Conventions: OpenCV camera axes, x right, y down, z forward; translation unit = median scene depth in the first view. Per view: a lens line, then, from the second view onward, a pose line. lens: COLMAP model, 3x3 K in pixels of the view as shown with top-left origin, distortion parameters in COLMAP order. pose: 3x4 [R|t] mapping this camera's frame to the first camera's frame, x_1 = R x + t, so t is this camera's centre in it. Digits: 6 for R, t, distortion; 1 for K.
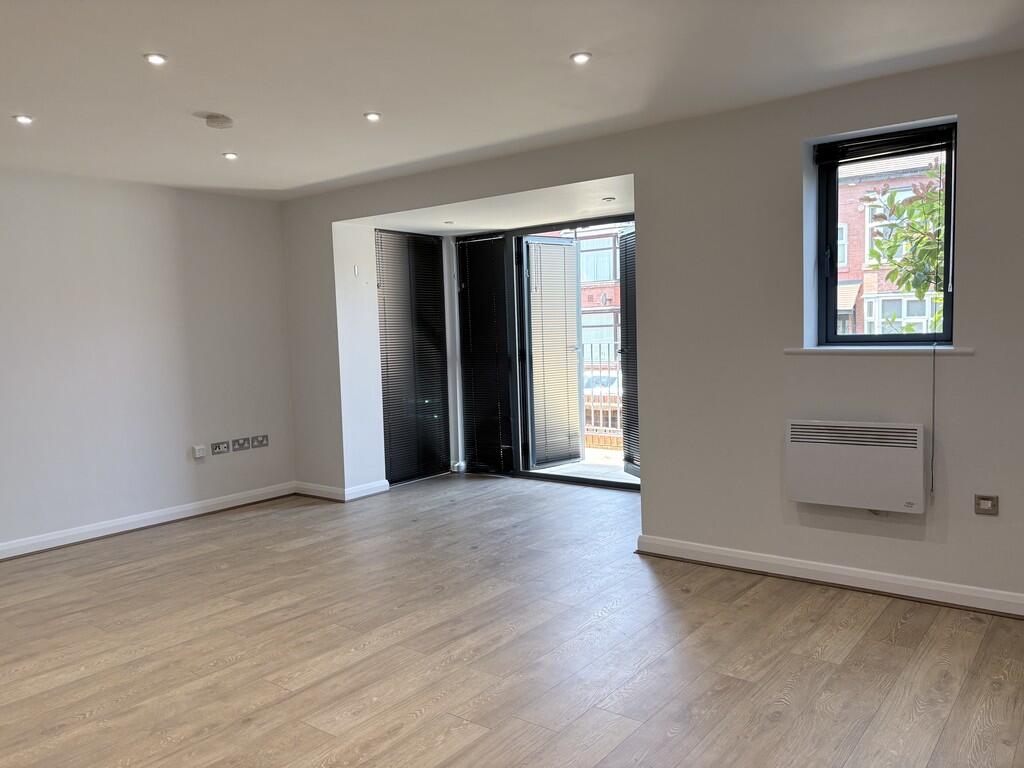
lens RADIAL K [[779.6, 0, 512.4], [0, 779.6, 385.9], [0, 0, 1]] dist [0.060868, -0.060856]
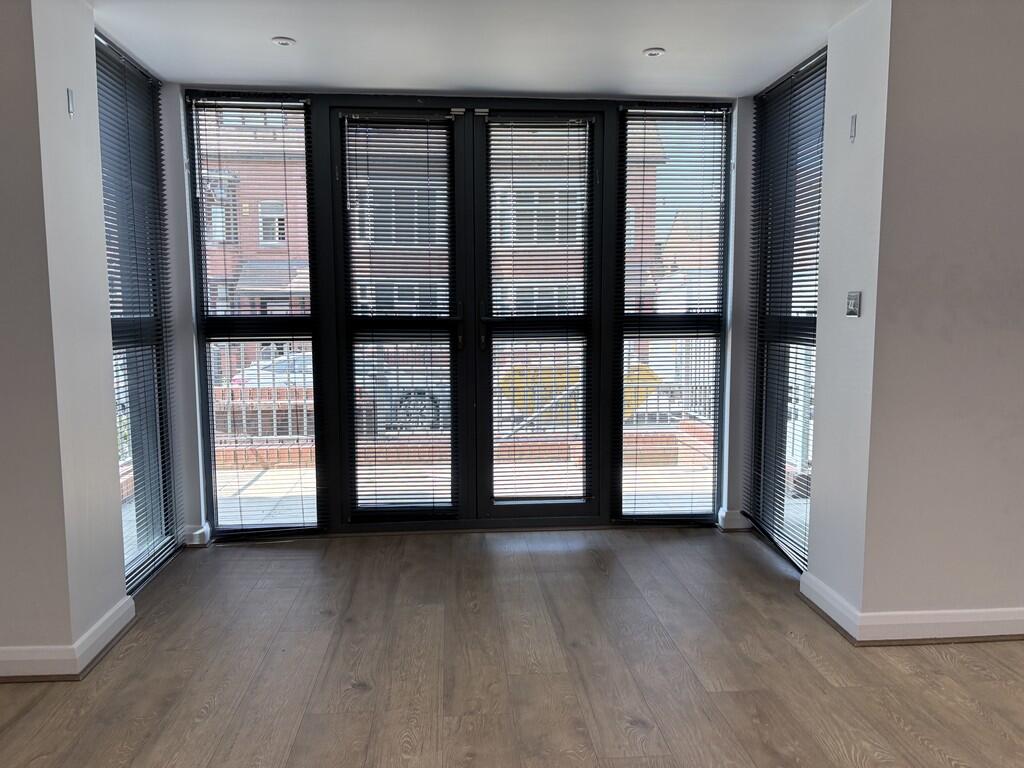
lens RADIAL K [[779.6, 0, 508.9], [0, 779.6, 388.3], [0, 0, 1]] dist [0.060868, -0.060856]
pose [[0.734129, -0.045972, 0.677452, -0.205470], [0.032940, 0.998942, 0.032092, -0.003755], [-0.678211, -0.001245, 0.734866, 0.356062]]
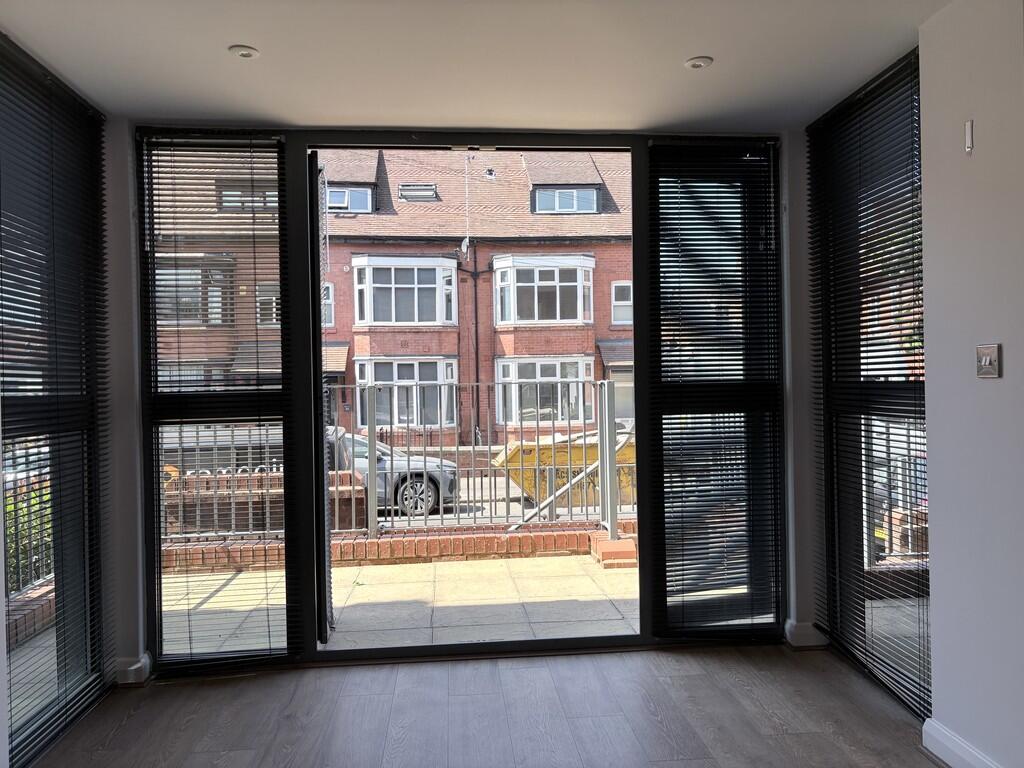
lens RADIAL K [[779.6, 0, 516.6], [0, 779.6, 386.2], [0, 0, 1]] dist [0.060868, -0.060856]
pose [[0.727629, 0.012884, 0.685850, -0.161157], [0.048986, 0.996295, -0.070687, -0.005071], [-0.684220, 0.085031, 0.724302, 0.413024]]
